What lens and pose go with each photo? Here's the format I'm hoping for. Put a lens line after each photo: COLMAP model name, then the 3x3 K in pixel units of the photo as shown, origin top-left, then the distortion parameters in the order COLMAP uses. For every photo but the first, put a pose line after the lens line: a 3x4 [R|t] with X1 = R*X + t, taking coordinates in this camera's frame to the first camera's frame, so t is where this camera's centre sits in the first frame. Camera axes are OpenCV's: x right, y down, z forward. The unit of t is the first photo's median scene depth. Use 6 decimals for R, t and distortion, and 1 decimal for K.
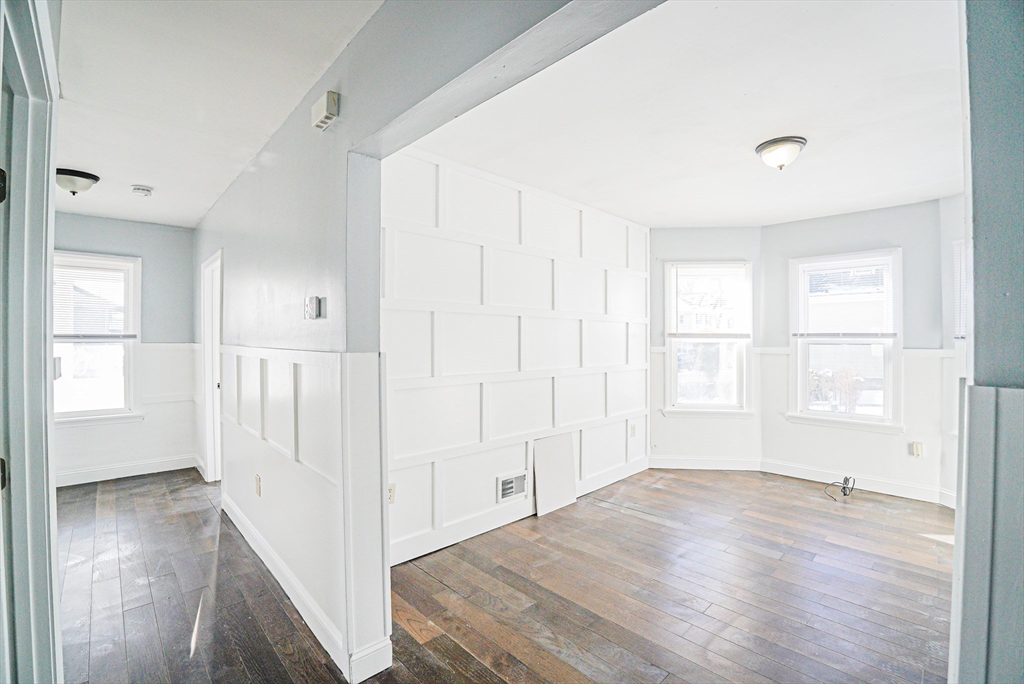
lens RADIAL K [[447.3, 0, 515.5], [0, 447.3, 334.9], [0, 0, 1]] dist [-0.066311, 0.012482]
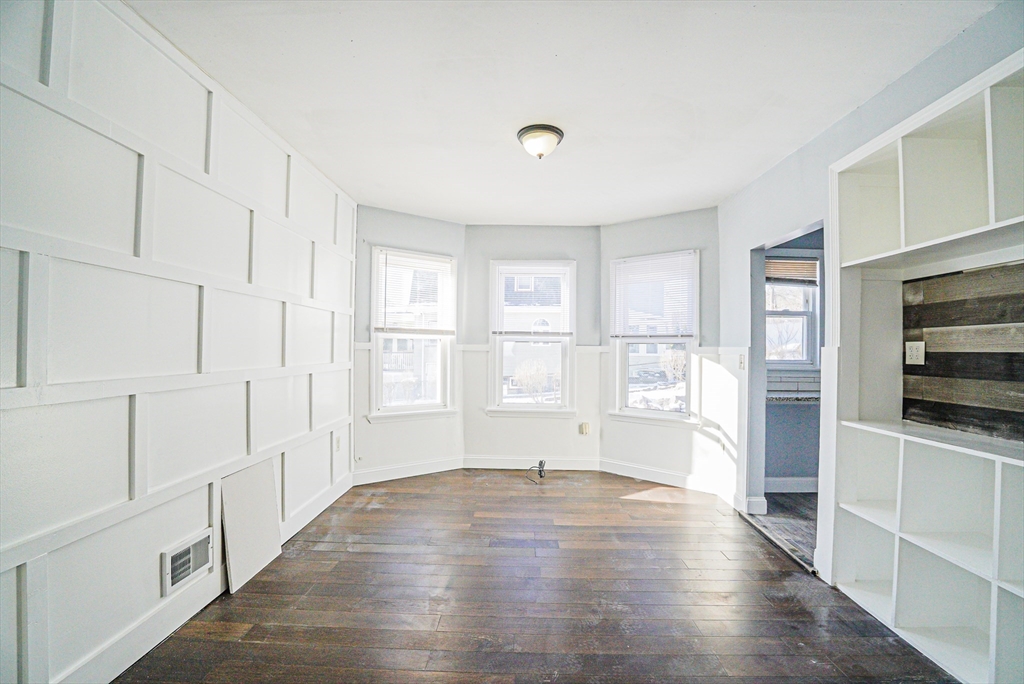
lens RADIAL K [[447.3, 0, 512.2], [0, 447.3, 337.2], [0, 0, 1]] dist [-0.066311, 0.012482]
pose [[0.714879, 0.021297, 0.698924, -0.091014], [-0.016101, 0.999772, -0.013995, 0.029193], [-0.699063, -0.001249, 0.715059, 0.228585]]
